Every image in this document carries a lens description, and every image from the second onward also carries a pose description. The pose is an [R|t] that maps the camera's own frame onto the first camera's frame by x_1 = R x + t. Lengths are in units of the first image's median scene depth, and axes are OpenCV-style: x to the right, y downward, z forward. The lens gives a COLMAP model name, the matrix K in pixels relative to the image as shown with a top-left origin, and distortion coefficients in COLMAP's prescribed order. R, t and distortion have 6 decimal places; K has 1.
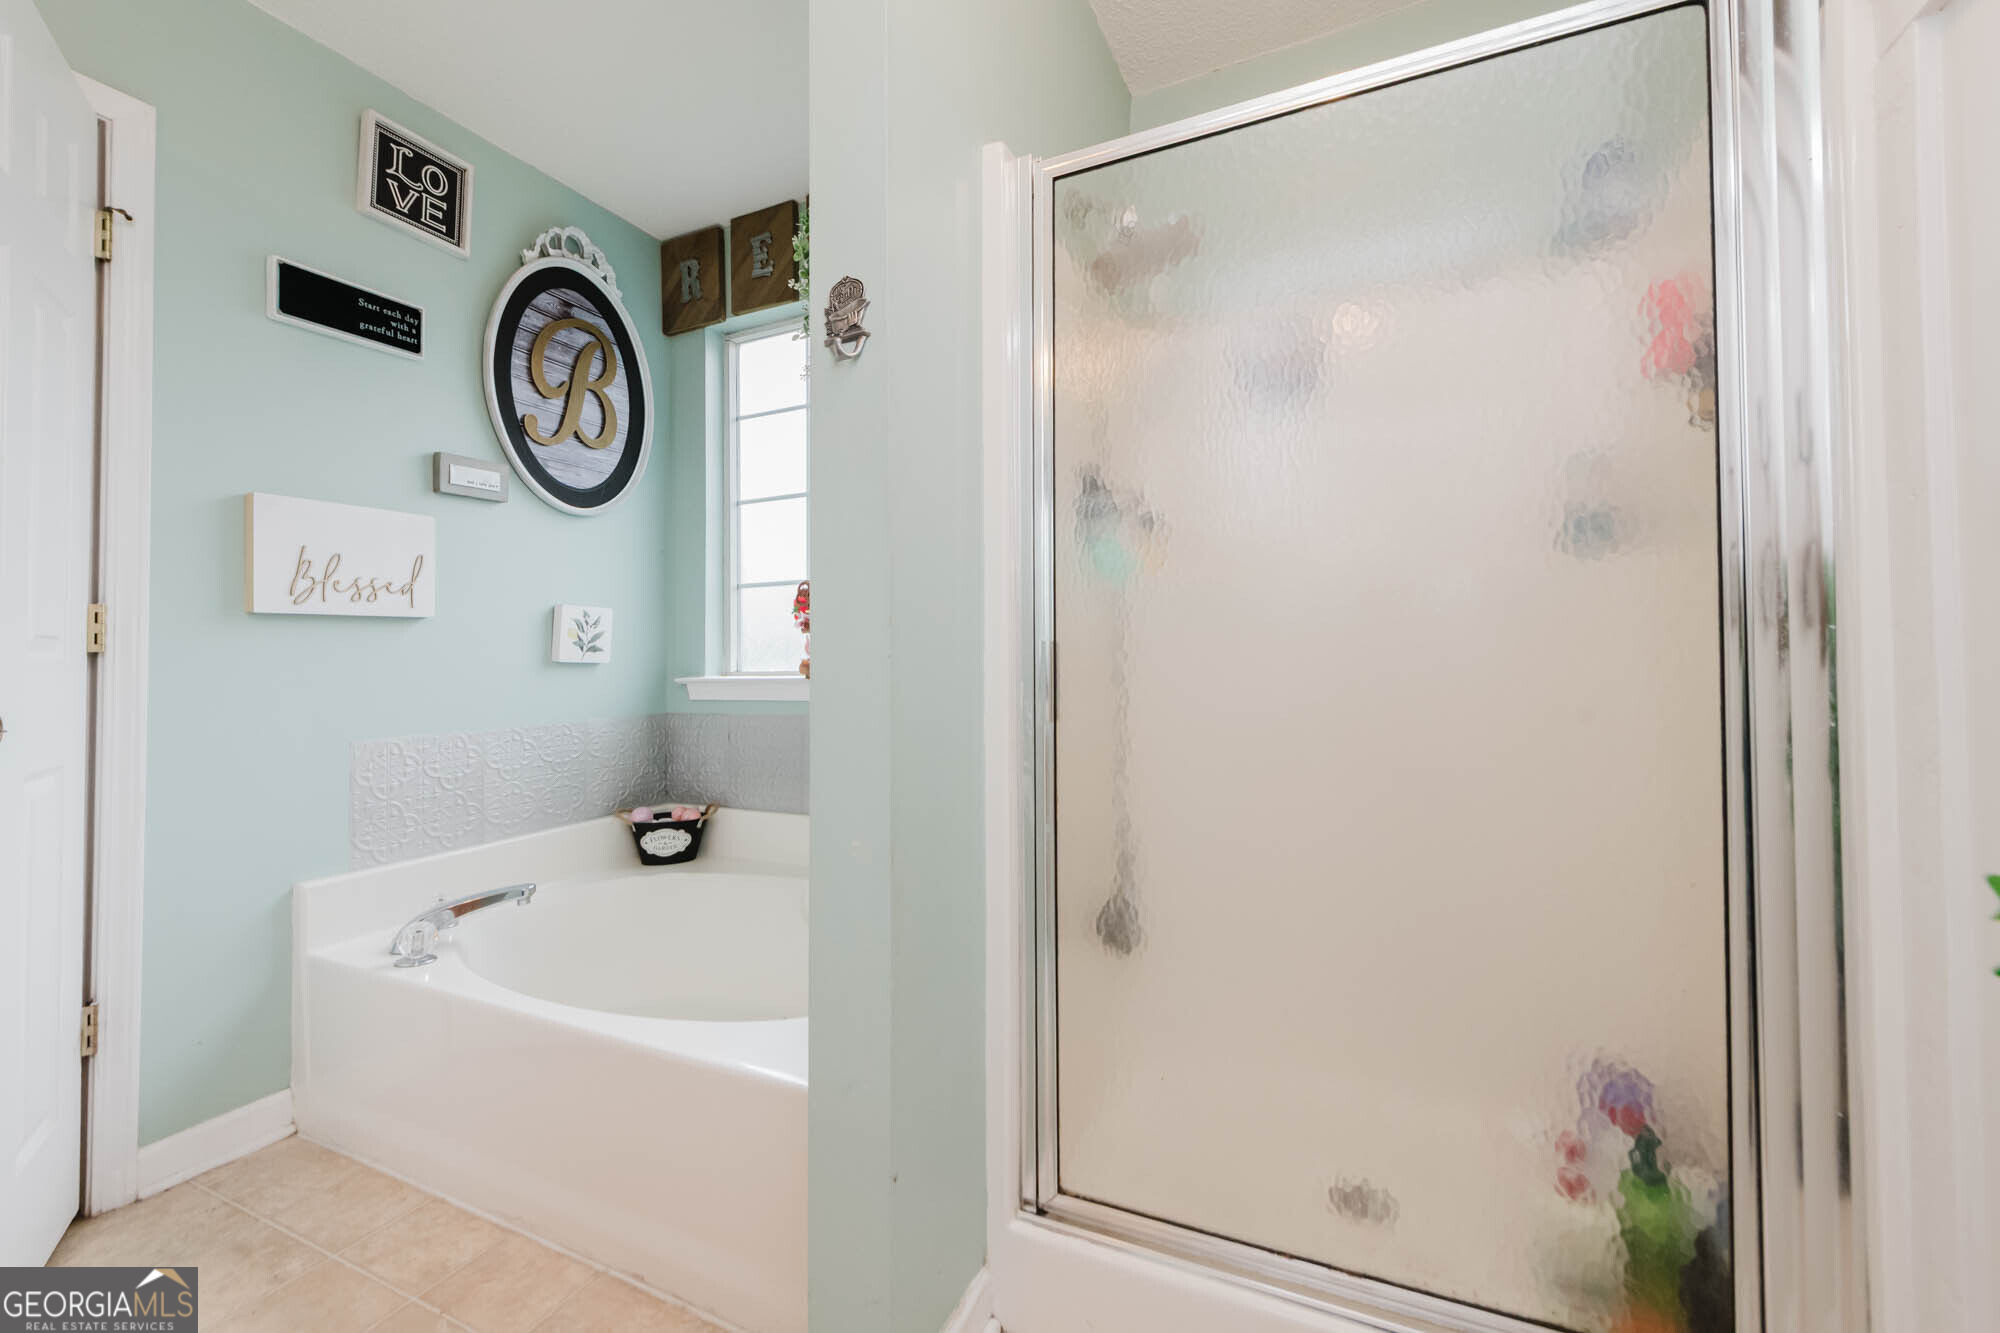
lens RADIAL K [[815.7, 0, 1000.0], [0, 815.7, 666.5], [0, 0, 1]] dist [0.012304, -0.005685]
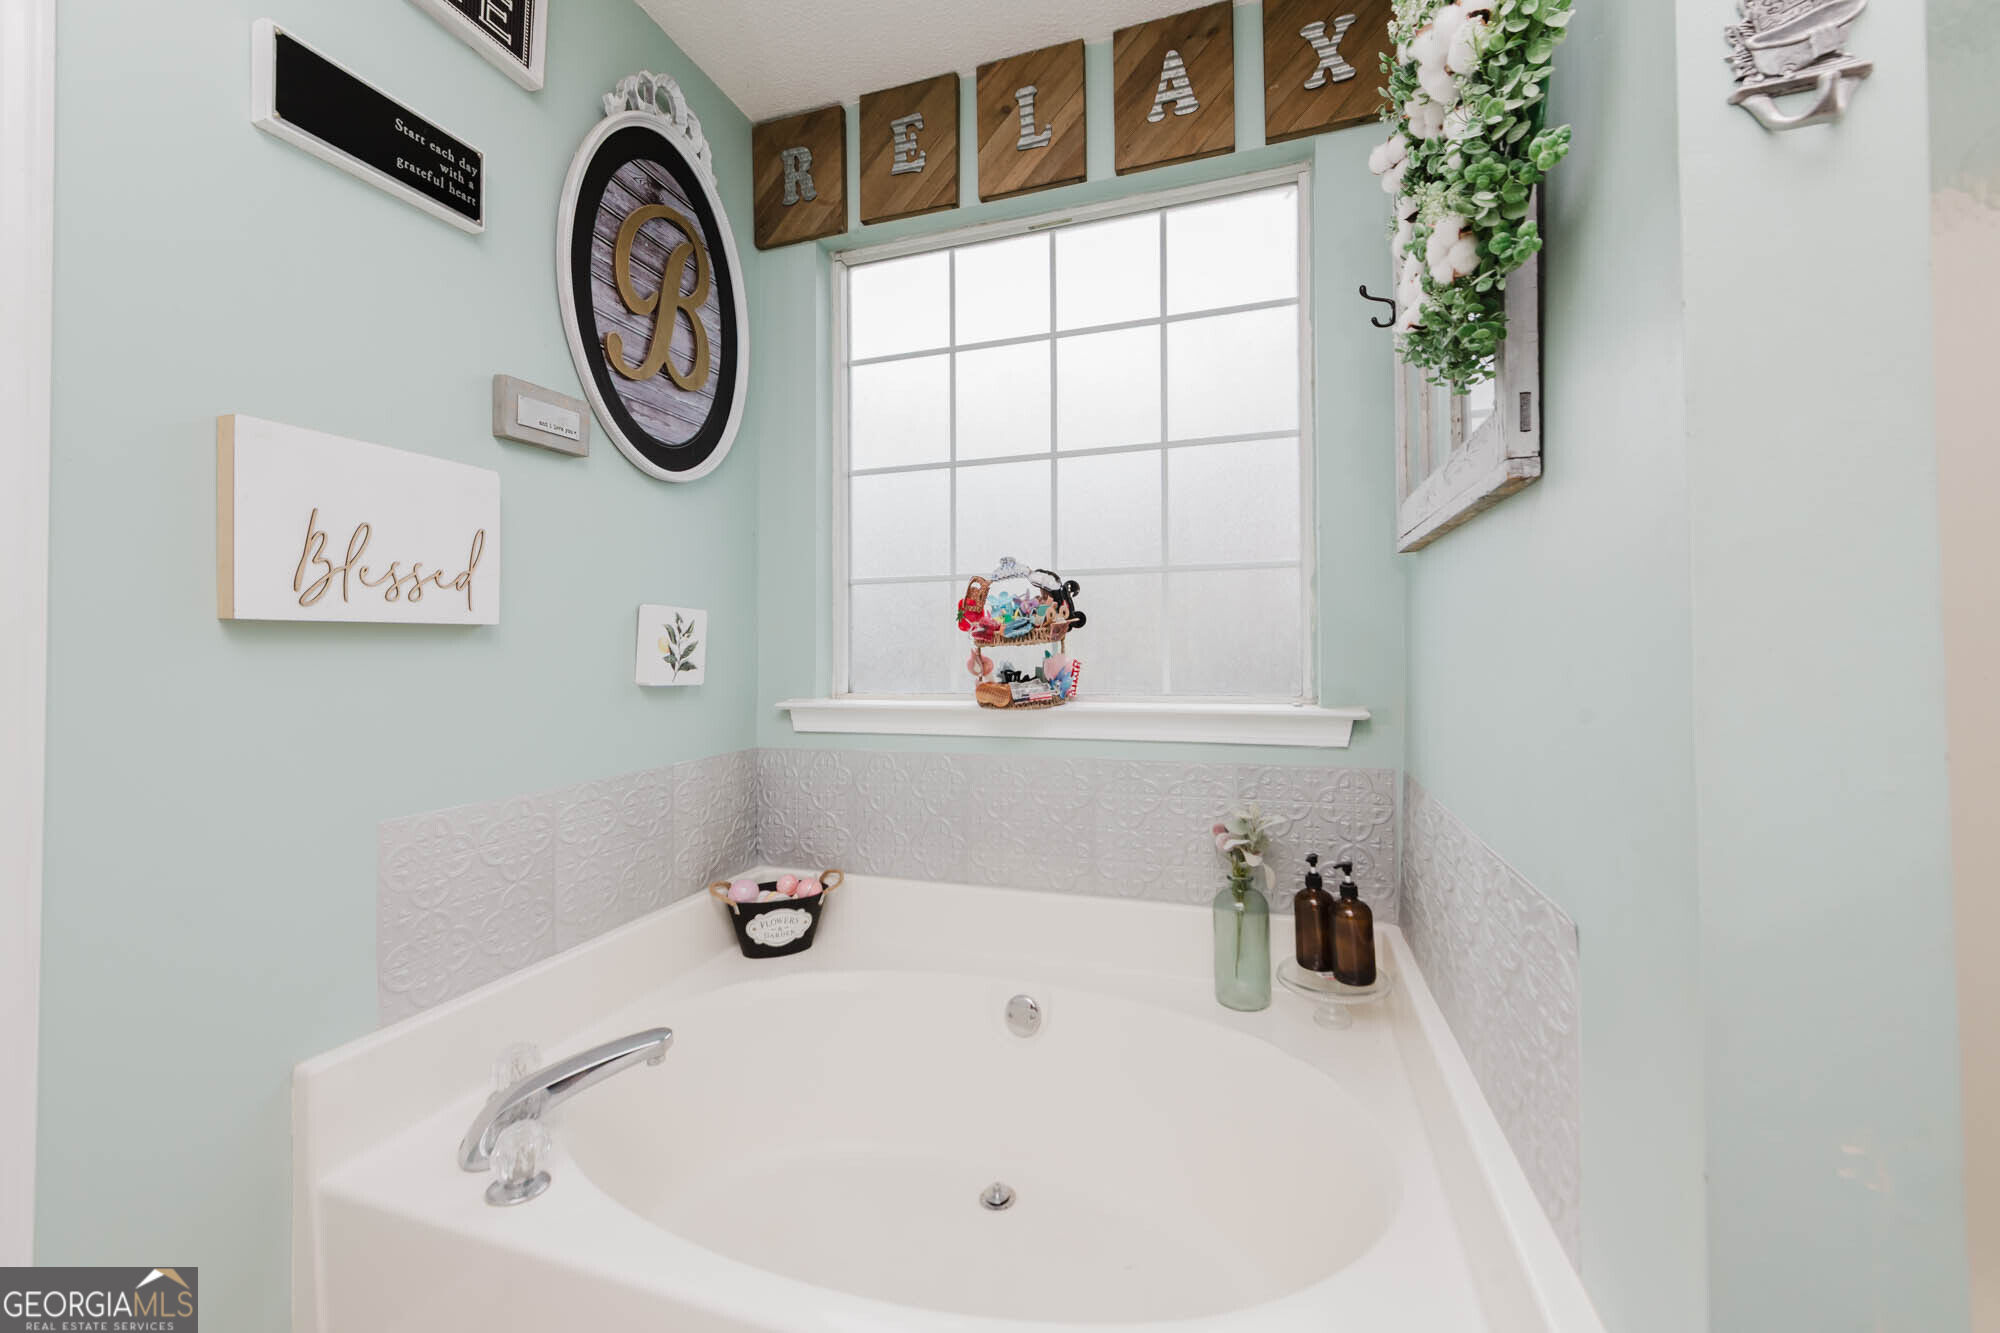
lens RADIAL K [[815.7, 0, 1000.0], [0, 815.7, 666.5], [0, 0, 1]] dist [0.012304, -0.005685]
pose [[0.993231, 0.004746, 0.116059, -0.316879], [-0.005387, 0.999972, 0.005213, -0.027612], [-0.116031, -0.005803, 0.993229, 0.257834]]
